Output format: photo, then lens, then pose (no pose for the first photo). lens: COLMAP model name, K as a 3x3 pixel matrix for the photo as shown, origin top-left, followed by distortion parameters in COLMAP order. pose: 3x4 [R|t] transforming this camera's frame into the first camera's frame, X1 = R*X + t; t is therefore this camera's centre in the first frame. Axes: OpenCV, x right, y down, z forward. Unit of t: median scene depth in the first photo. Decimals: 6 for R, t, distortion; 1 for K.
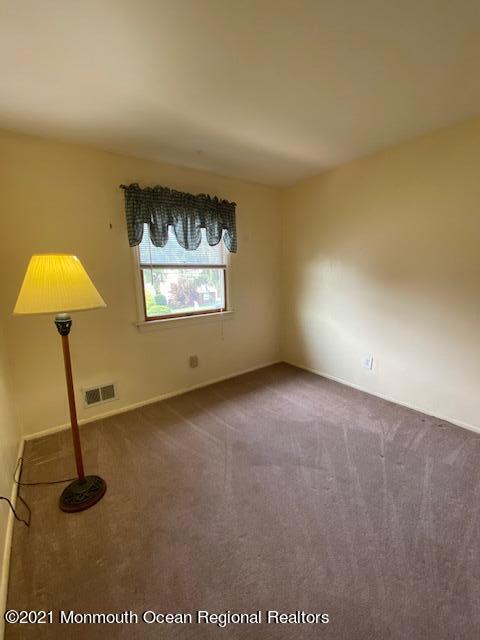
lens RADIAL K [[257.3, 0, 240.0], [0, 257.3, 320.0], [0, 0, 1]] dist [0.019804, -0.023144]
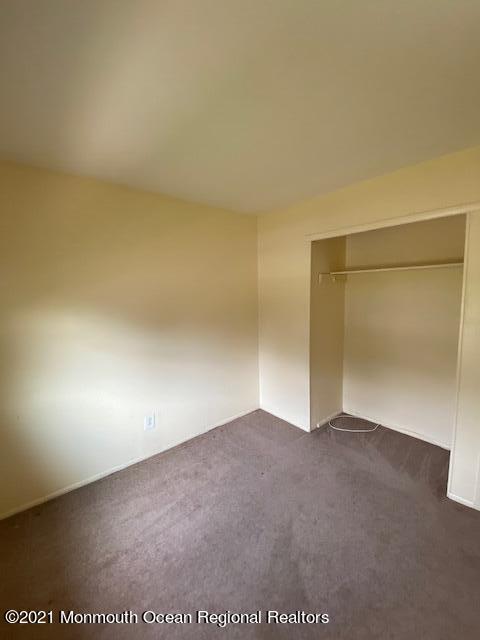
lens RADIAL K [[257.3, 0, 240.0], [0, 257.3, 320.0], [0, 0, 1]] dist [0.019804, -0.023144]
pose [[-0.061576, -0.098584, 0.993222, -0.366244], [0.210126, 0.971528, 0.109457, -0.203881], [-0.975733, 0.215442, -0.039108, 0.660404]]
